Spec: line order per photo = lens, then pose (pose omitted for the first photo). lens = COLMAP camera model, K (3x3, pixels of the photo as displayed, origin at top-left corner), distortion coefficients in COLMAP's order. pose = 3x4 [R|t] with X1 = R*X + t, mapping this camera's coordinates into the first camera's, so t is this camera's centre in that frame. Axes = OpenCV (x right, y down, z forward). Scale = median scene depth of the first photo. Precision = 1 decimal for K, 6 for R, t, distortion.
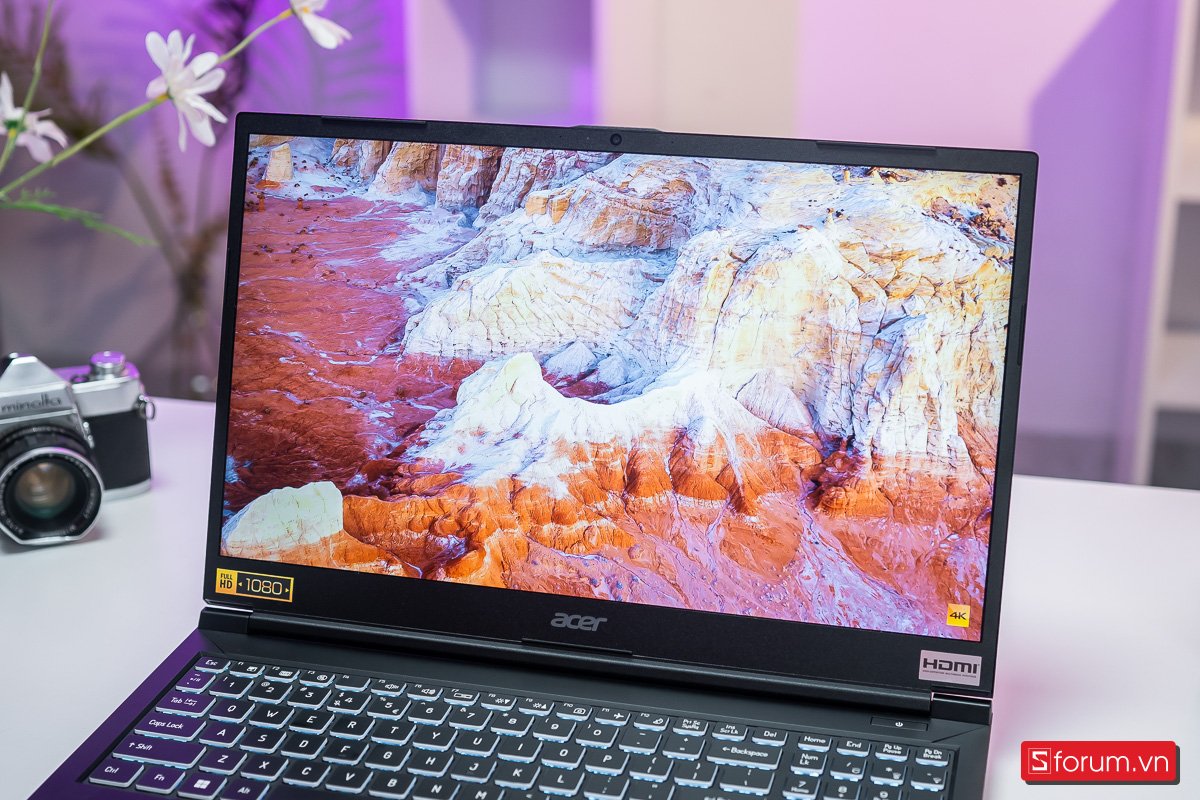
lens RADIAL K [[1850.1, 0, 613.4], [0, 1850.1, 357.5], [0, 0, 1]] dist [-0.050341, 0.000000]
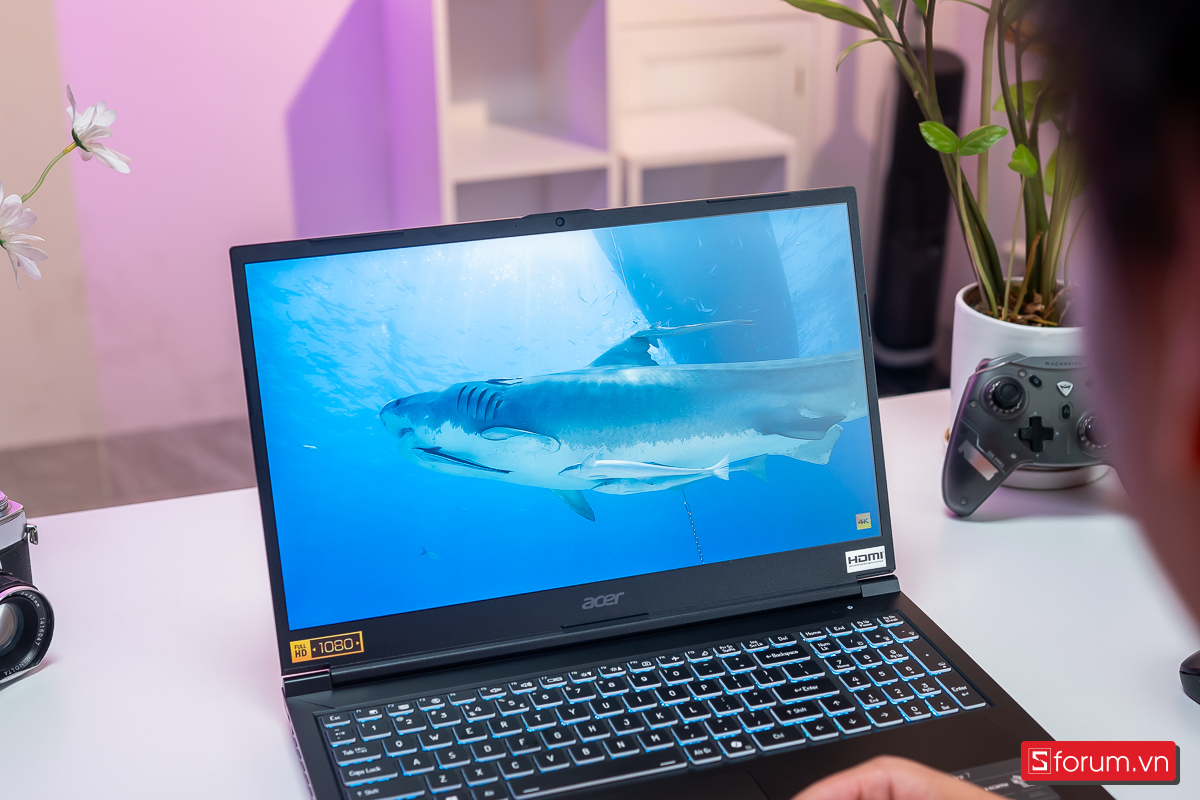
lens RADIAL K [[1850.1, 0, 603.9], [0, 1850.1, 404.0], [0, 0, 1]] dist [-0.050341, 0.000000]
pose [[0.842688, -0.204695, 0.497973, -0.644550], [0.186915, 0.978608, 0.085958, -0.100178], [-0.504915, 0.020643, 0.862922, -0.093818]]
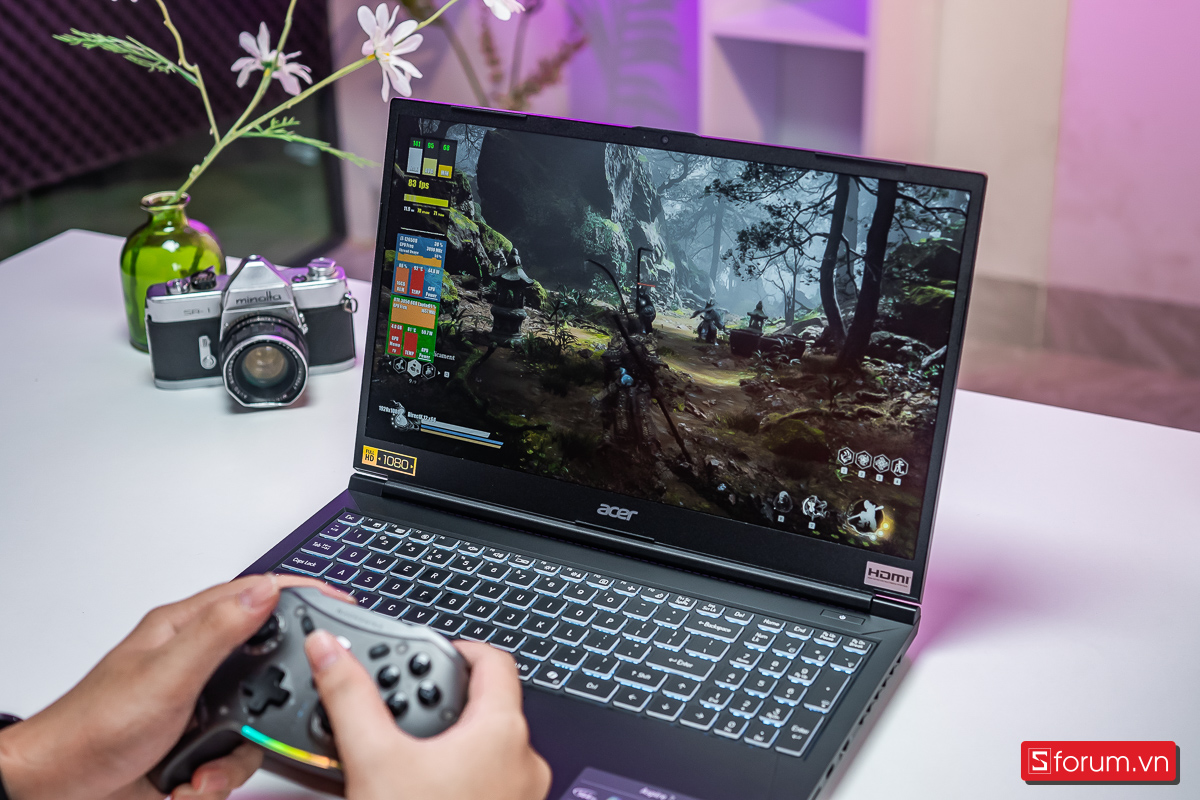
lens RADIAL K [[1753.6, 0, 610.2], [0, 1753.6, 396.7], [0, 0, 1]] dist [-0.025685, 0.000000]
pose [[0.977655, 0.079011, -0.194803, 0.220242], [-0.053729, 0.989817, 0.131815, -0.105214], [0.203234, -0.118403, 0.971945, -0.203162]]
